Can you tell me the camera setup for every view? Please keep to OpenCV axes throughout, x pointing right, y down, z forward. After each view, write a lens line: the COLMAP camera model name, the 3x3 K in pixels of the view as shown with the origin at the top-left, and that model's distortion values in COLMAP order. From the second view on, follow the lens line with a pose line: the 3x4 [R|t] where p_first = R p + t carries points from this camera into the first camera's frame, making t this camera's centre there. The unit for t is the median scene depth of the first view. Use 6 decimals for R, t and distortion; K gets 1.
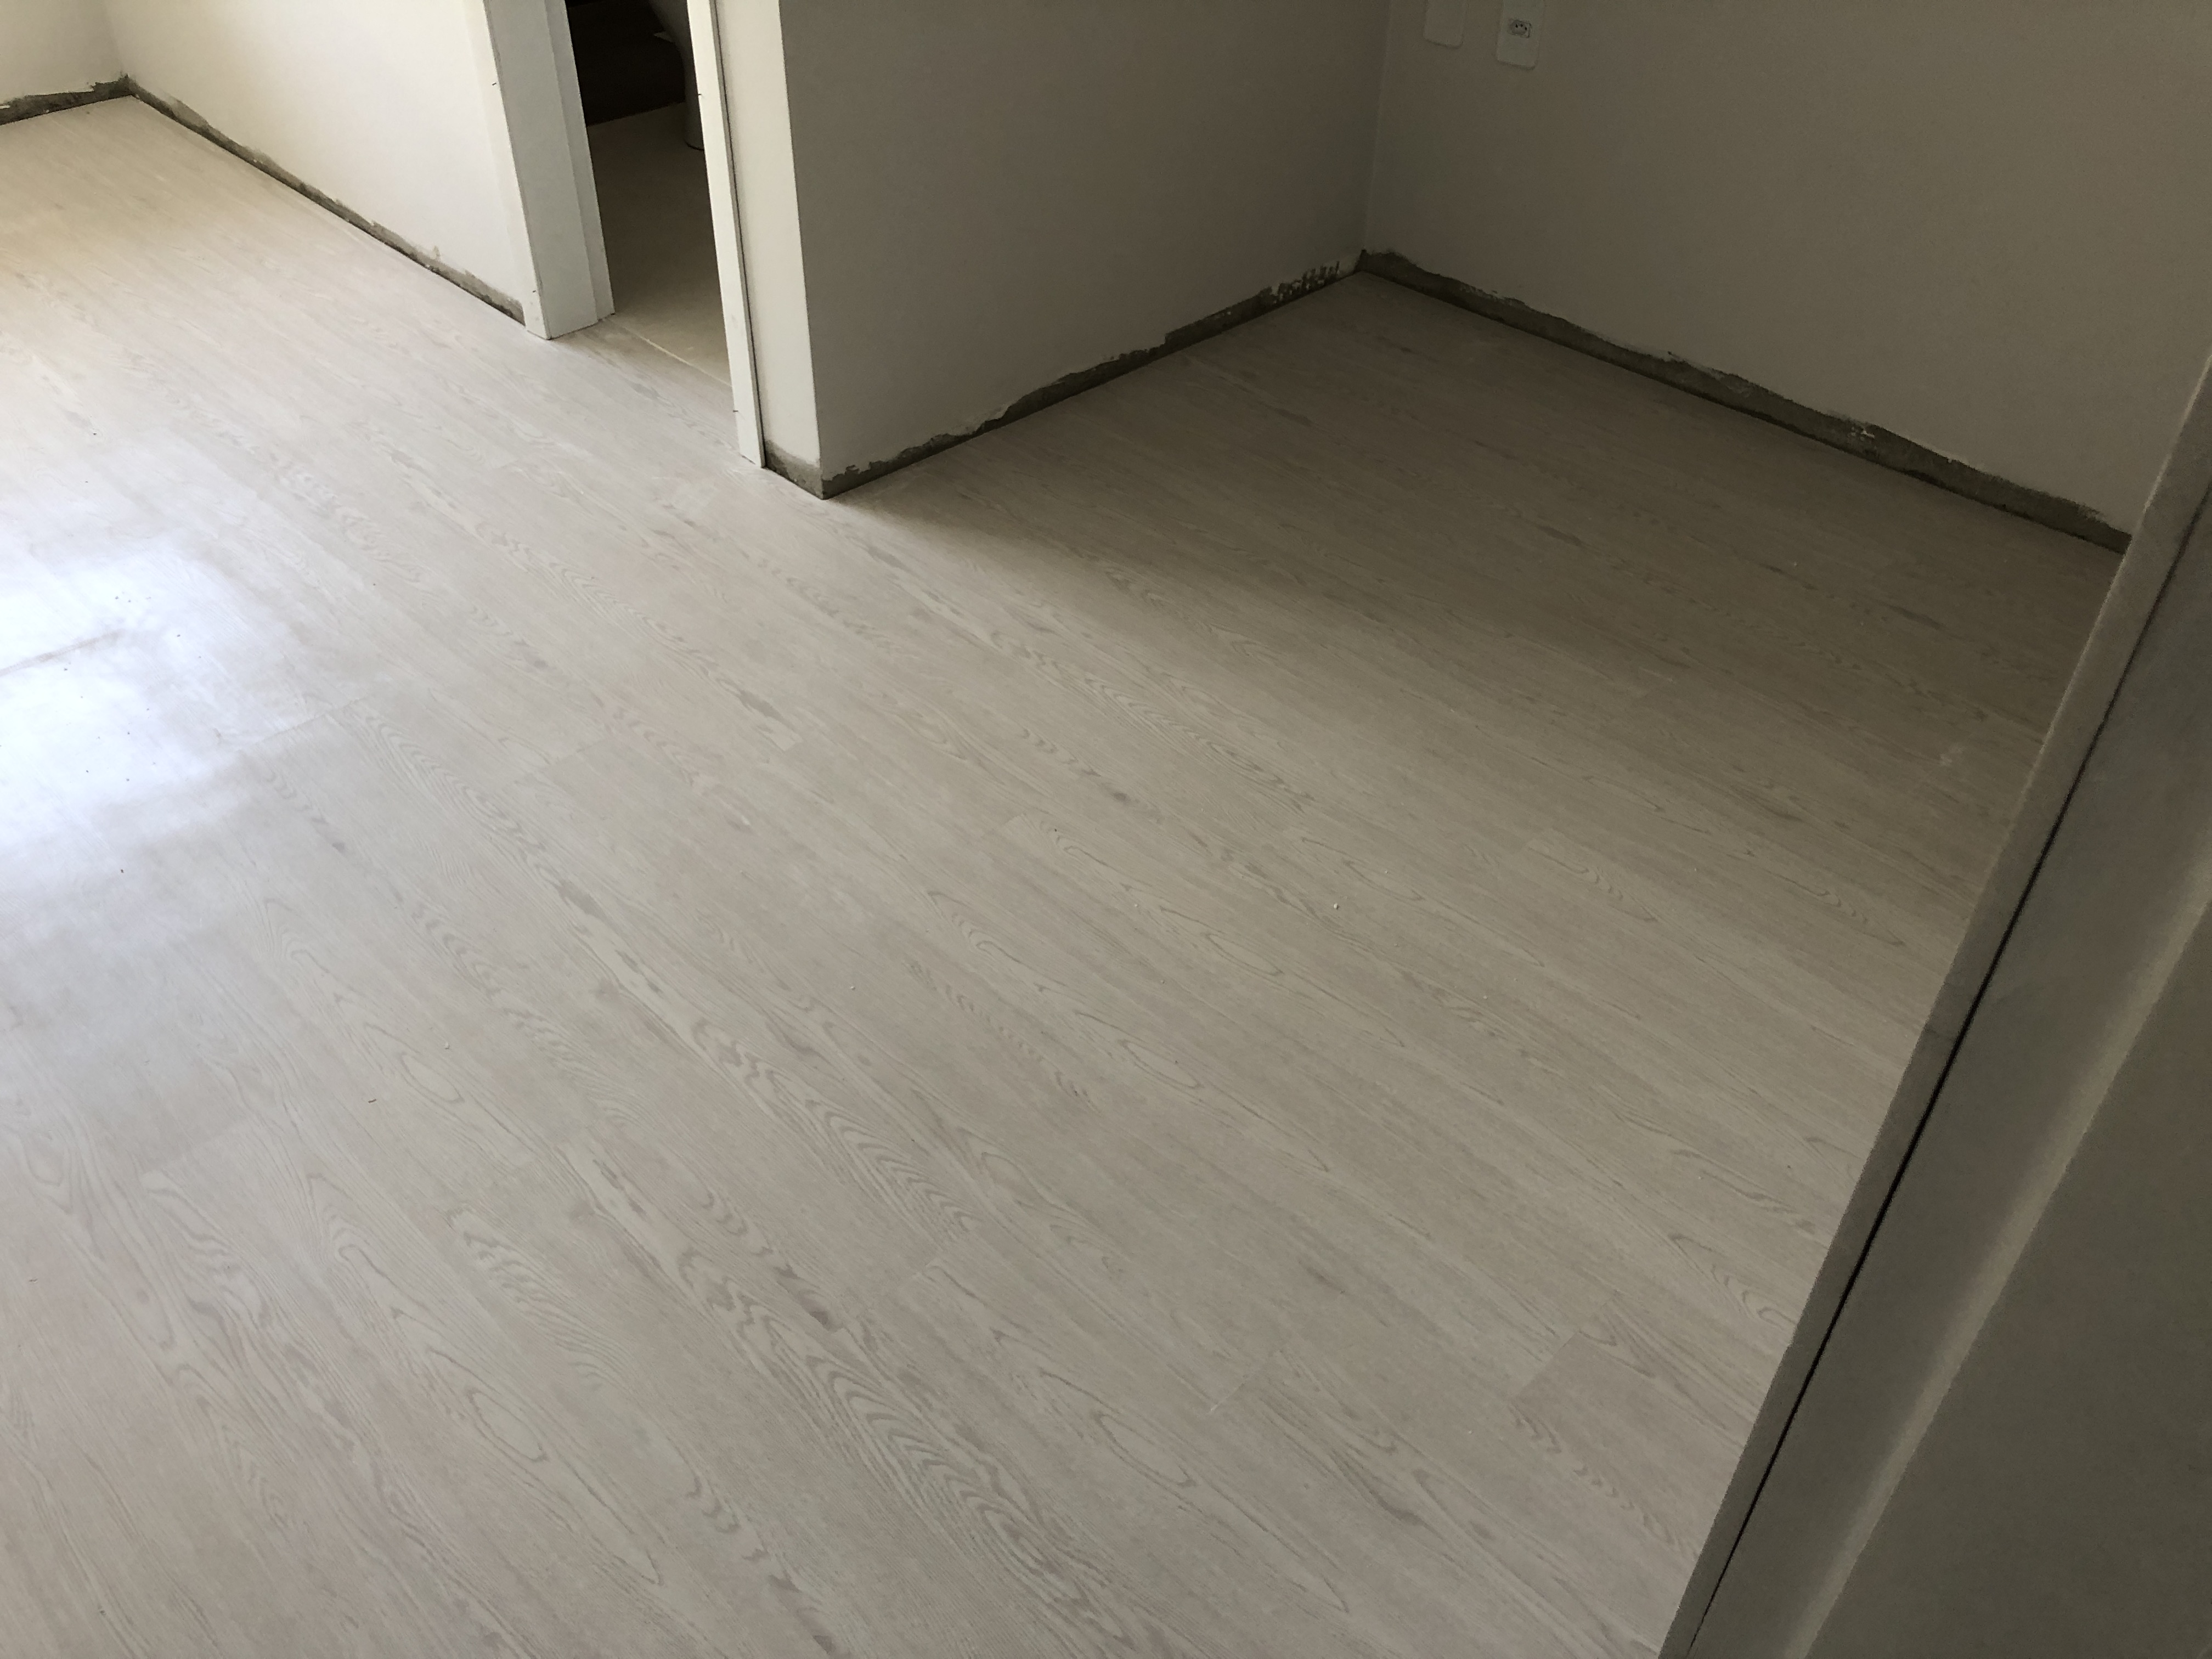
lens RADIAL K [[1808.4, 0, 1117.2], [0, 1808.4, 835.9], [0, 0, 1]] dist [0.030218, -0.033941]
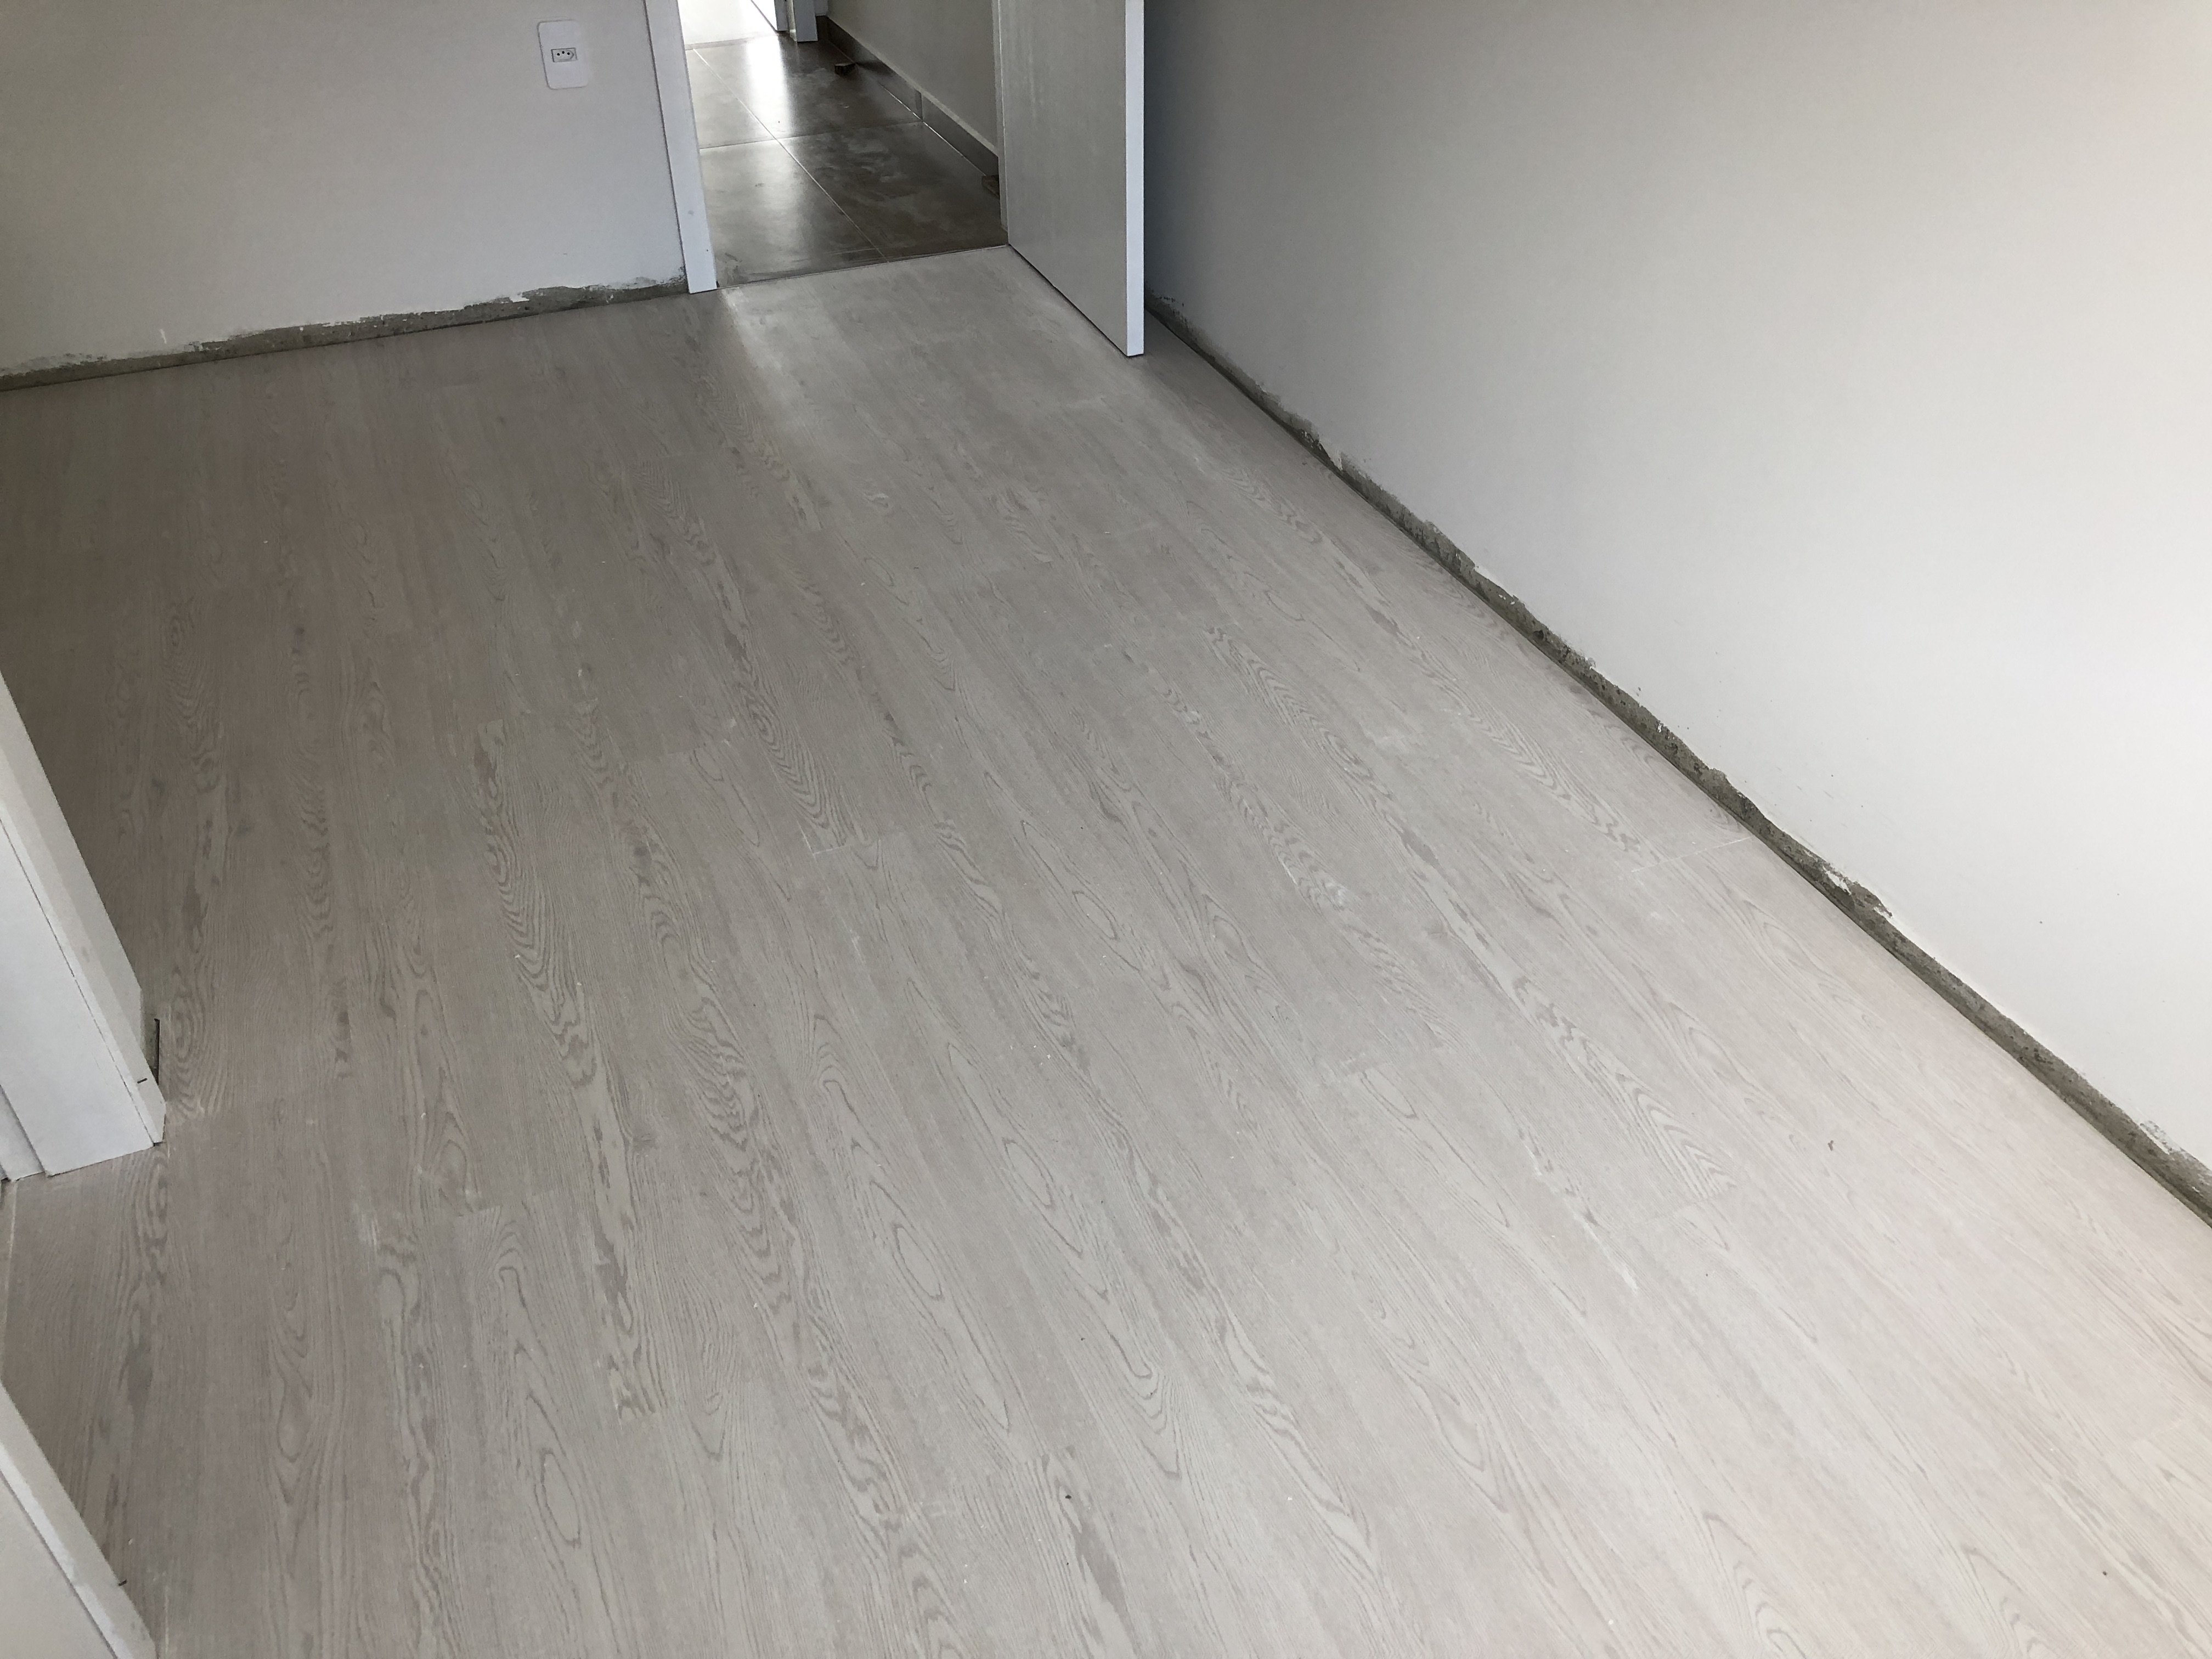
lens RADIAL K [[1808.4, 0, 1101.4], [0, 1808.4, 824.8], [0, 0, 1]] dist [0.030218, -0.033941]
pose [[-0.921312, -0.243506, 0.303133, -0.736141], [0.240861, 0.254601, 0.936570, -0.823119], [-0.305238, 0.935886, -0.175916, 0.978252]]
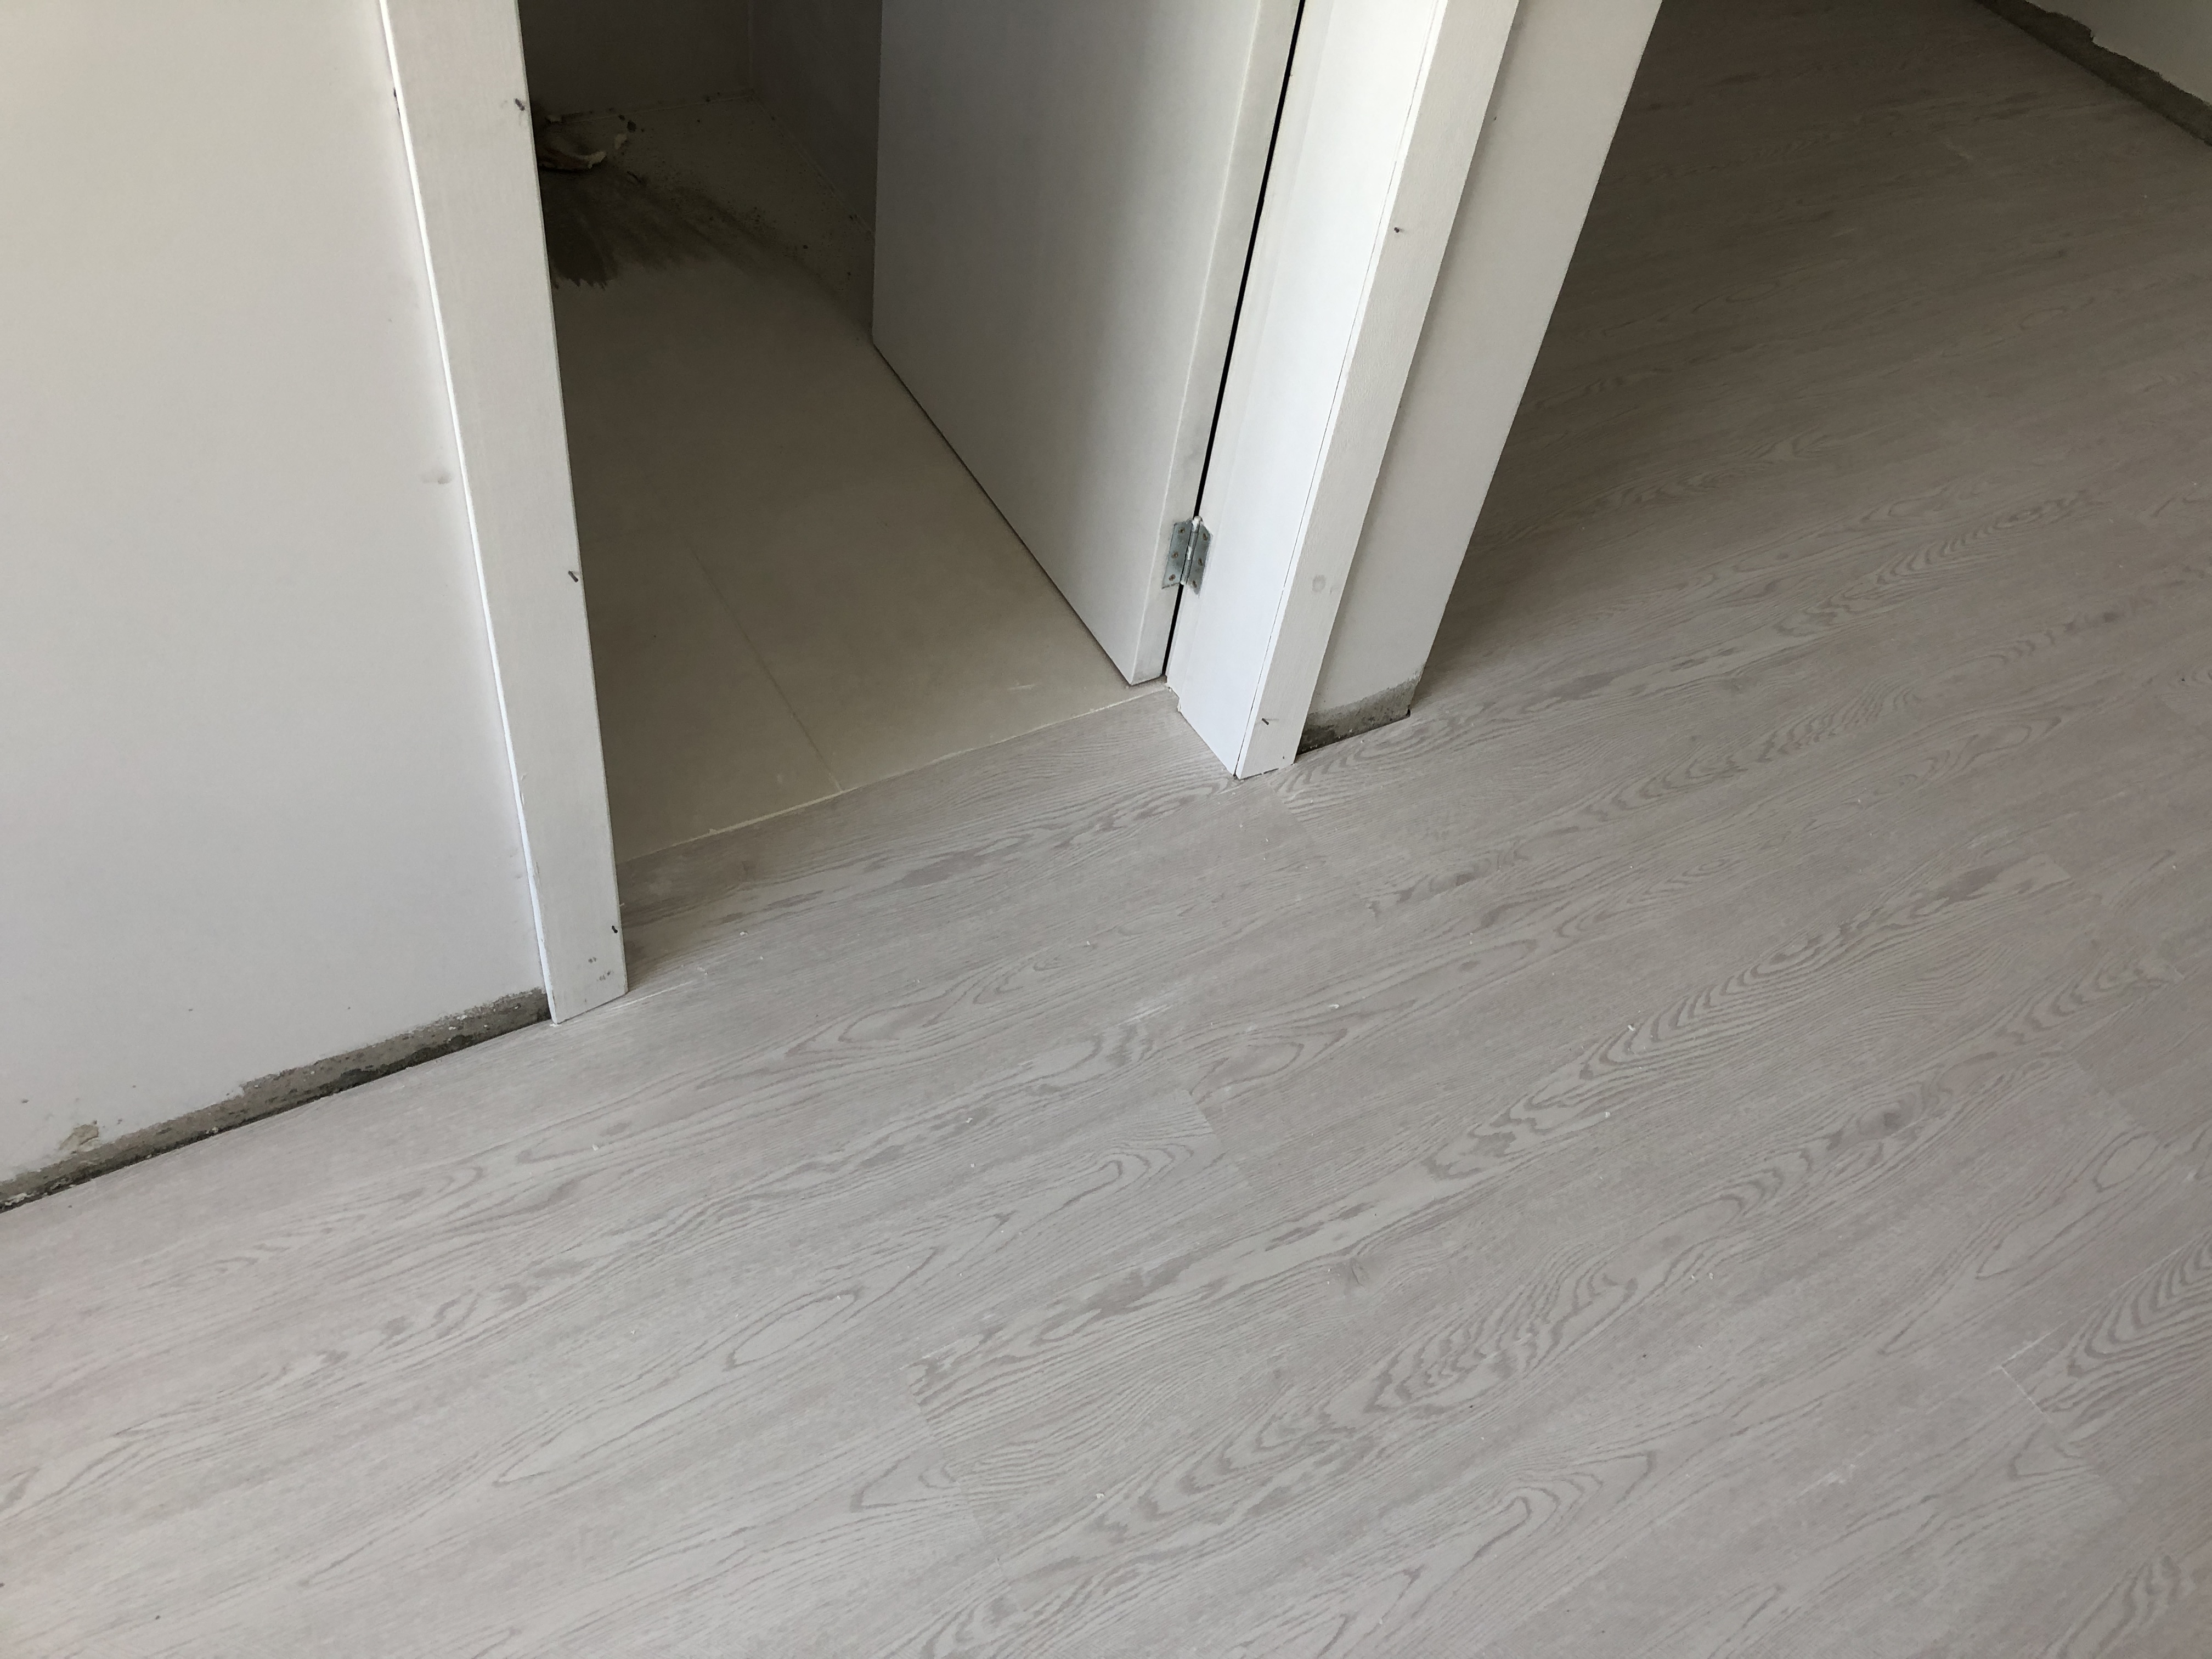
lens RADIAL K [[1808.4, 0, 1141.4], [0, 1808.4, 823.1], [0, 0, 1]] dist [0.030218, -0.033941]
pose [[0.253946, -0.713229, 0.653311, -0.646319], [0.515178, 0.671407, 0.532732, -0.562995], [-0.818598, 0.201287, 0.537942, 0.777577]]
